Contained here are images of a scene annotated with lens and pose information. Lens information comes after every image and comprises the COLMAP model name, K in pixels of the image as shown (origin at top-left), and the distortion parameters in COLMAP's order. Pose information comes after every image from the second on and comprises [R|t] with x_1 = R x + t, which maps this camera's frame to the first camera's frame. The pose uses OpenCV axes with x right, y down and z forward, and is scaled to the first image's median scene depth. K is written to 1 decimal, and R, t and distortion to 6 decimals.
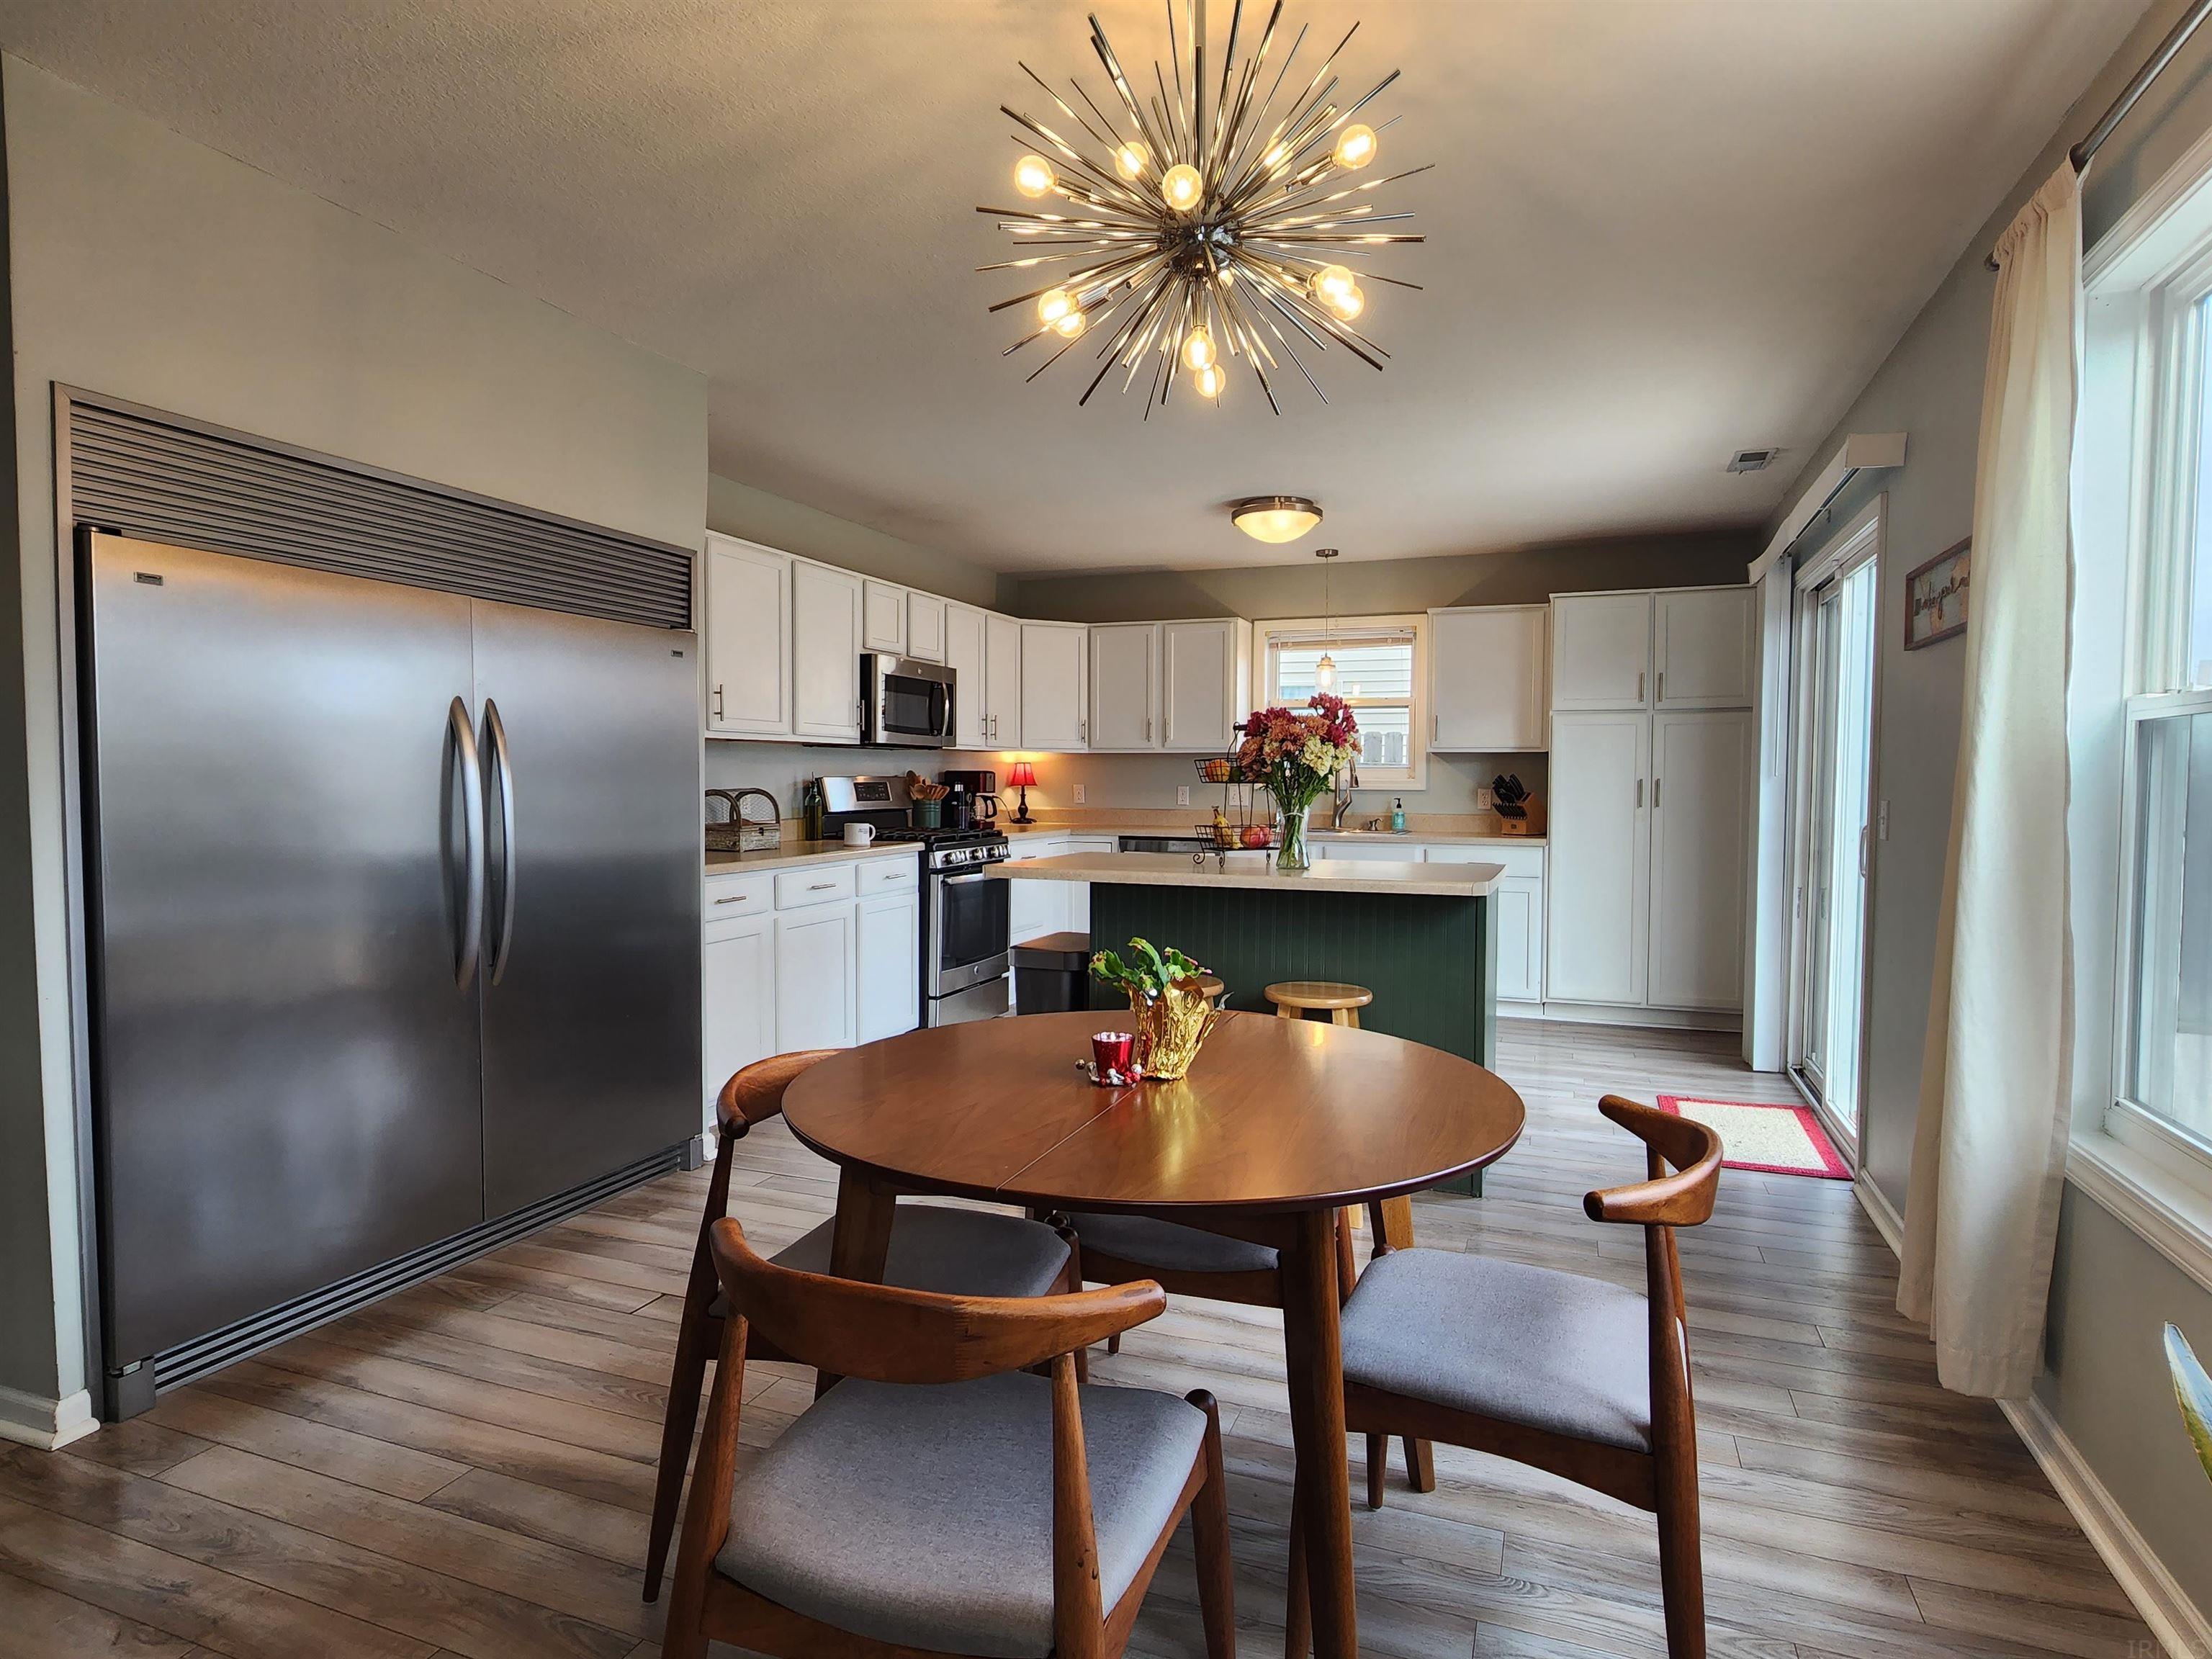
lens RADIAL K [[1225.8, 0, 1106.0], [0, 1225.8, 829.5], [0, 0, 1]] dist [-0.000909, 0.003323]
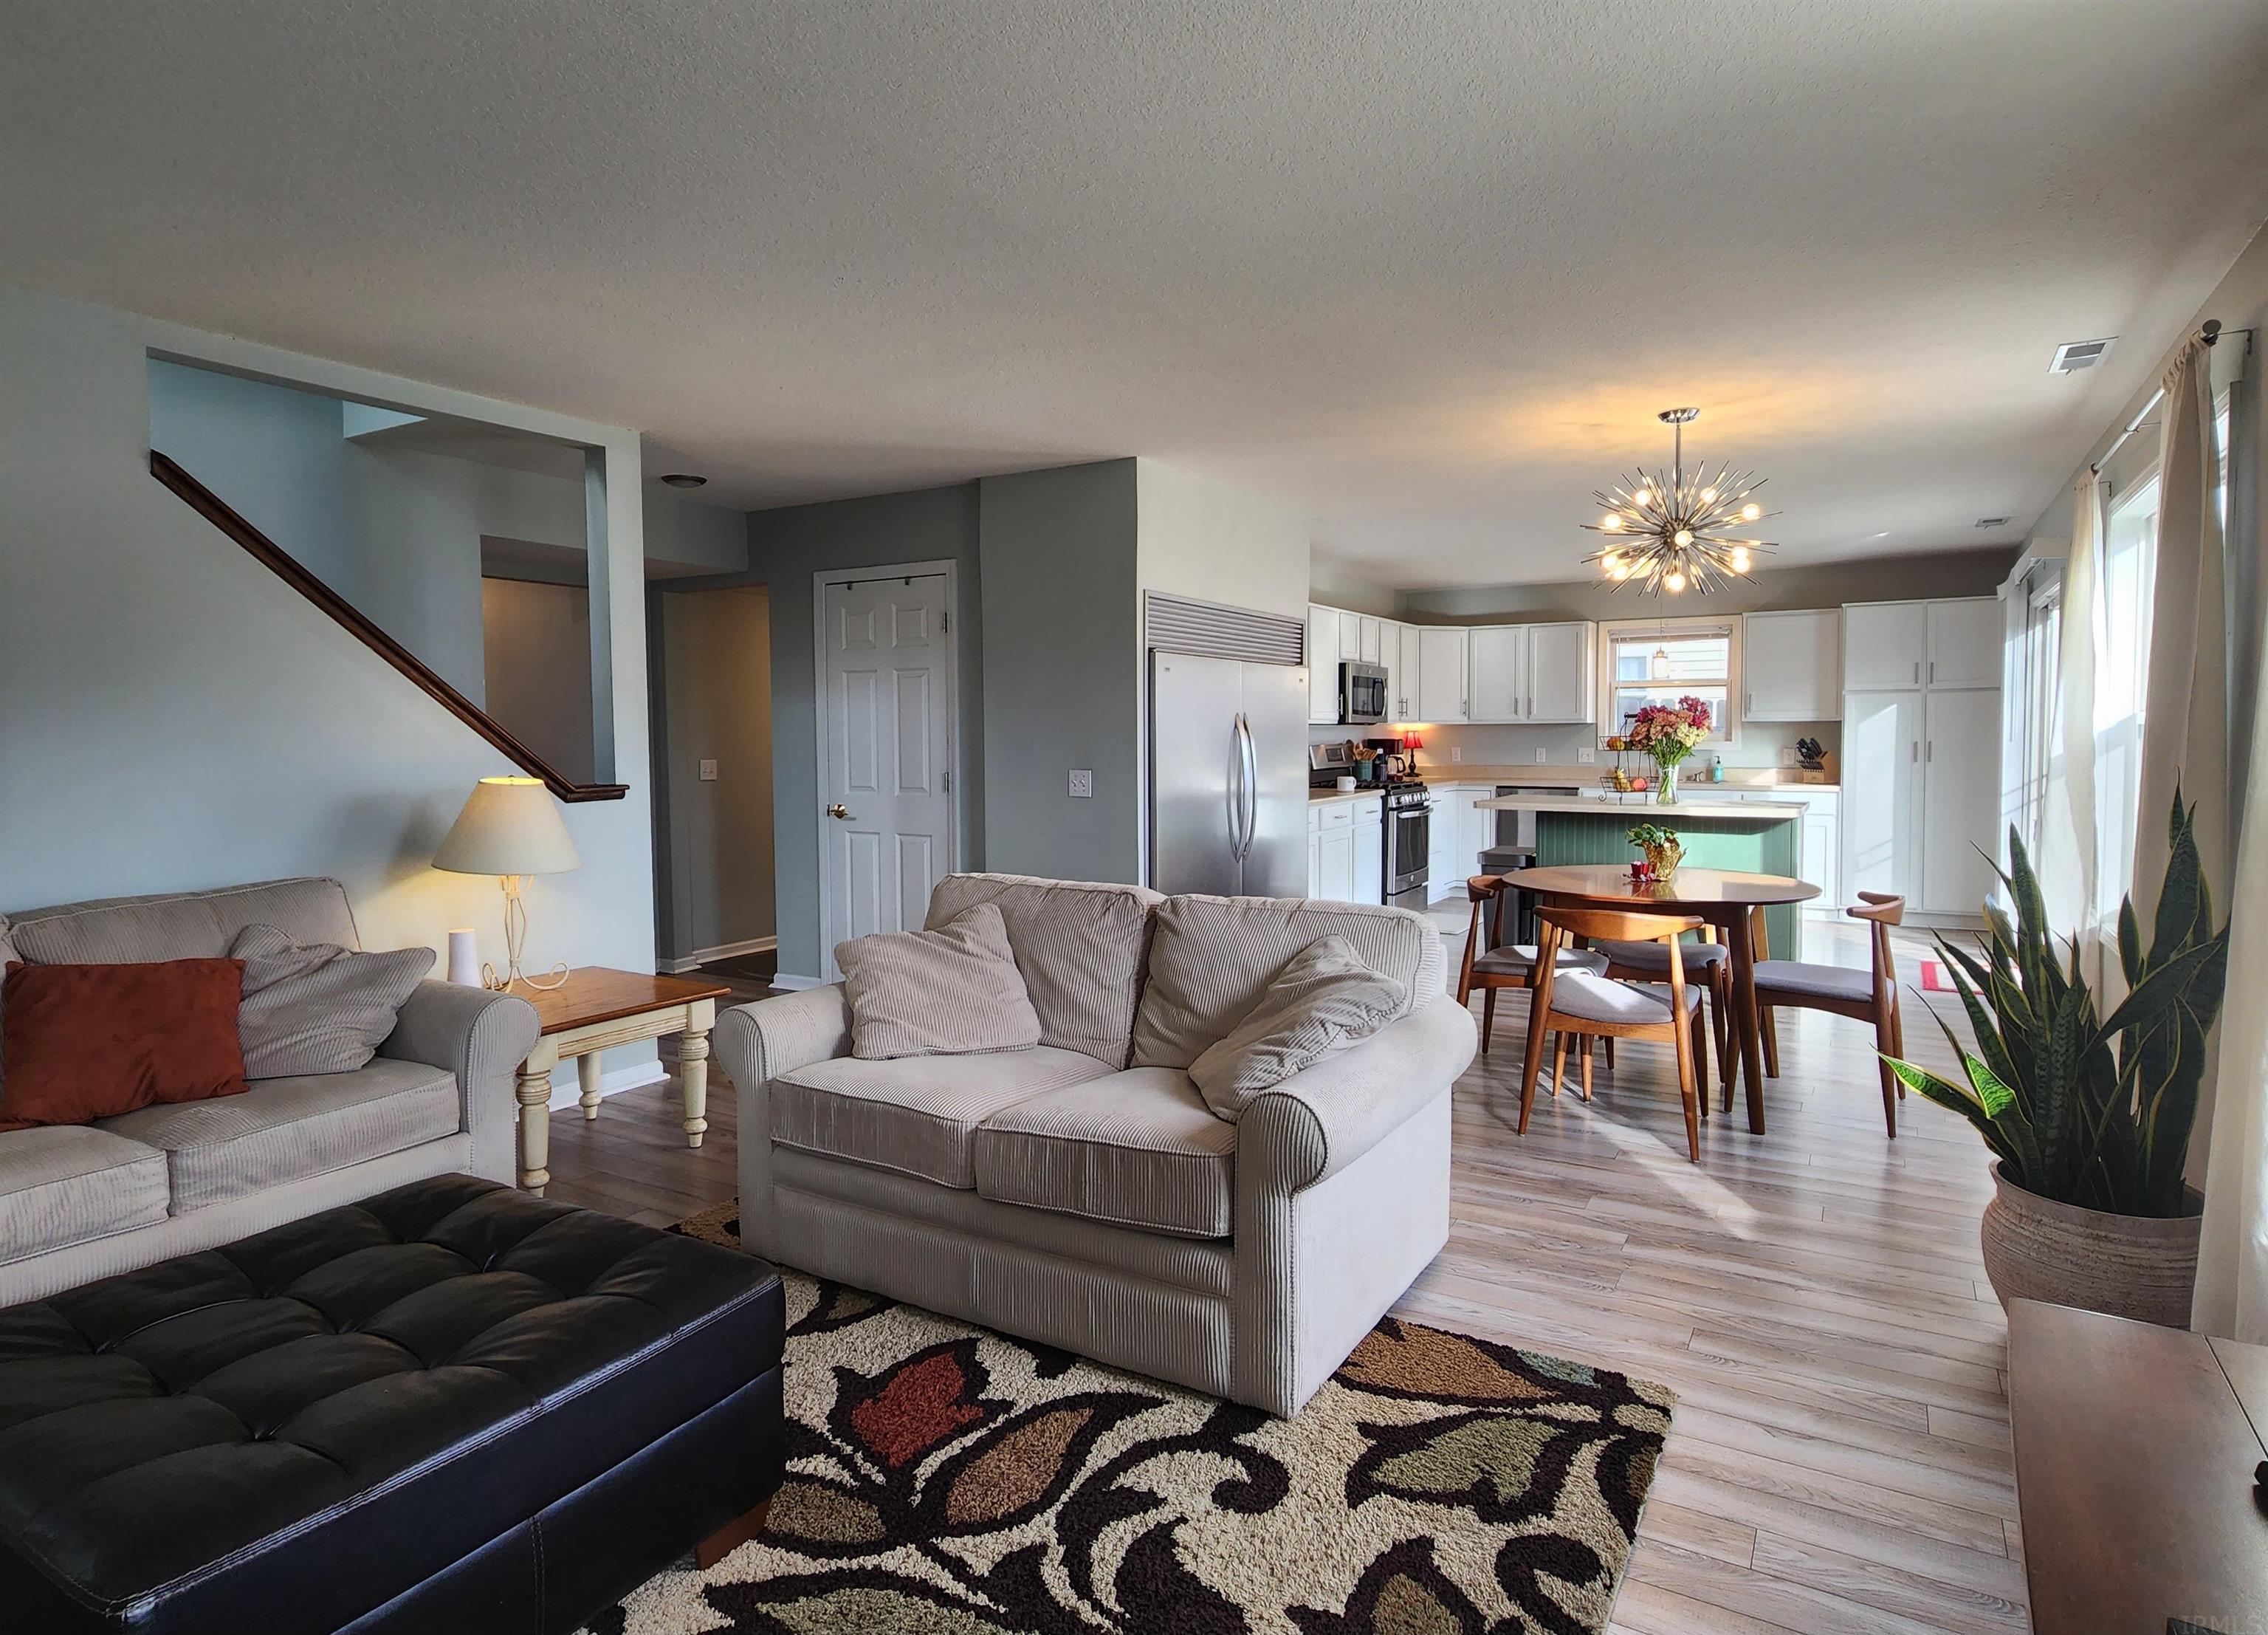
lens RADIAL K [[1263.5, 0, 1123.5], [0, 1263.5, 783.1], [0, 0, 1]] dist [0.004796, 0.000375]
pose [[0.984402, -0.003290, -0.175901, -0.174884], [0.003141, 0.999994, -0.001126, 0.003102], [0.175903, 0.000556, 0.984407, -0.517956]]
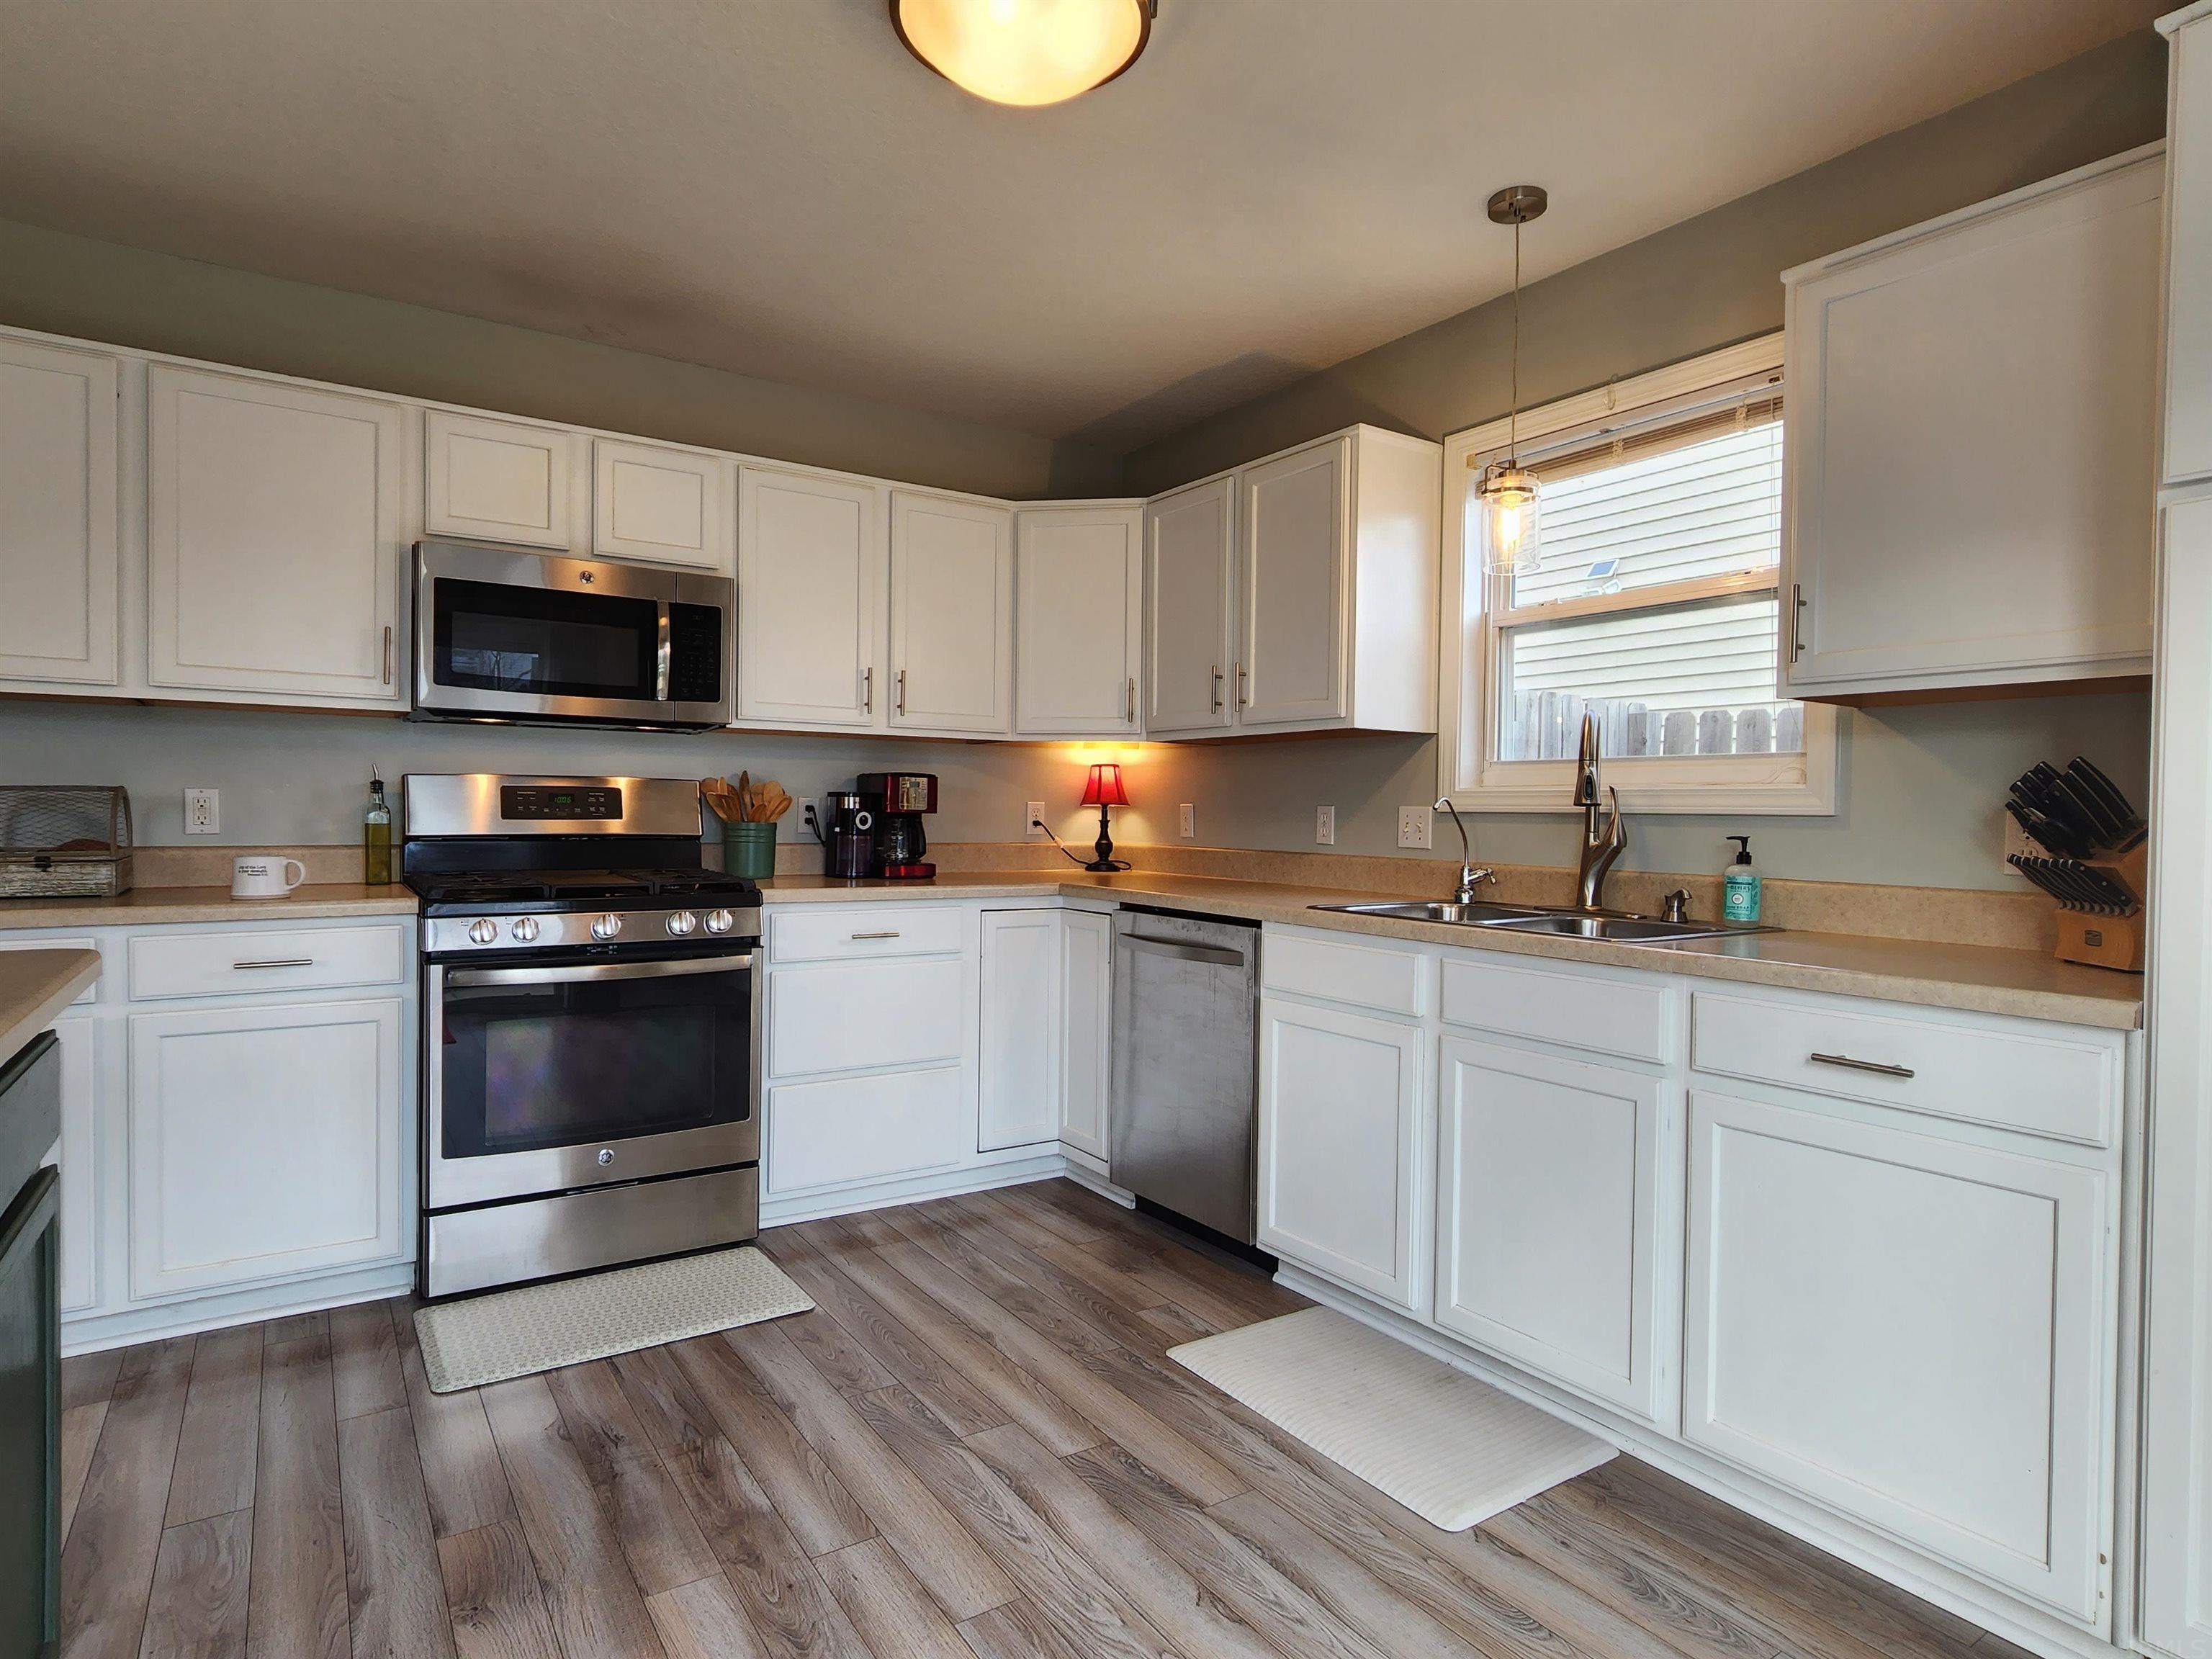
lens RADIAL K [[1225.8, 0, 1106.0], [0, 1225.8, 829.5], [0, 0, 1]] dist [-0.000909, 0.003323]
pose [[0.815447, 0.015925, -0.578613, 0.342177], [-0.035537, 0.999113, -0.022584, -0.014748], [0.577740, 0.038978, 0.815289, 0.689641]]
